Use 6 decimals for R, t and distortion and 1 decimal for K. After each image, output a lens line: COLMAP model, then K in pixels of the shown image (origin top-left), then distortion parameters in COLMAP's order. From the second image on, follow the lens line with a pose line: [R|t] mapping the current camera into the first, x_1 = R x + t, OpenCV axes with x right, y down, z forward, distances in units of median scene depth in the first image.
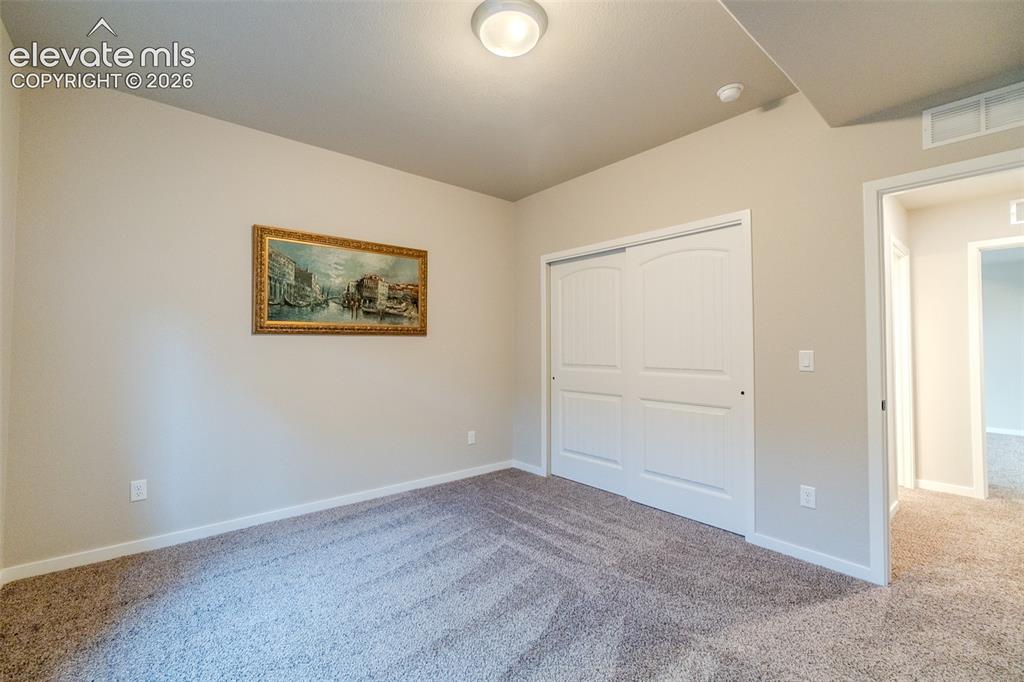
lens RADIAL K [[438.4, 0, 507.7], [0, 438.4, 341.4], [0, 0, 1]] dist [-0.009968, 0.002543]
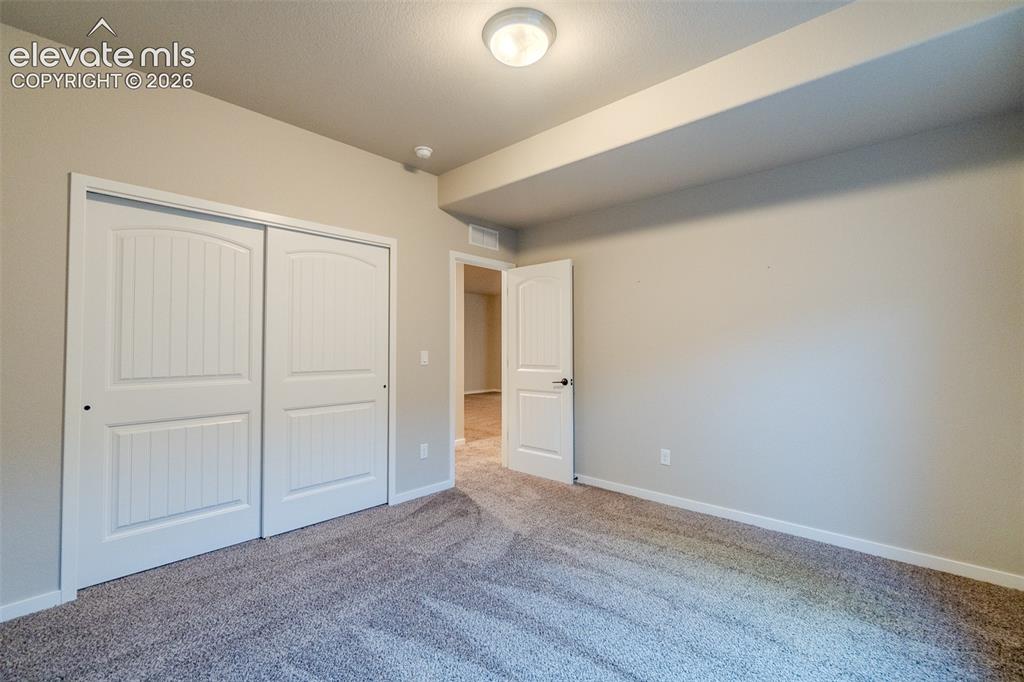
lens RADIAL K [[438.4, 0, 507.7], [0, 438.4, 340.6], [0, 0, 1]] dist [-0.009968, 0.002543]
pose [[-0.131672, 0.009110, 0.991251, -0.728977], [-0.017949, 0.999772, -0.011572, -0.002641], [-0.991131, -0.019315, -0.131479, 0.833395]]
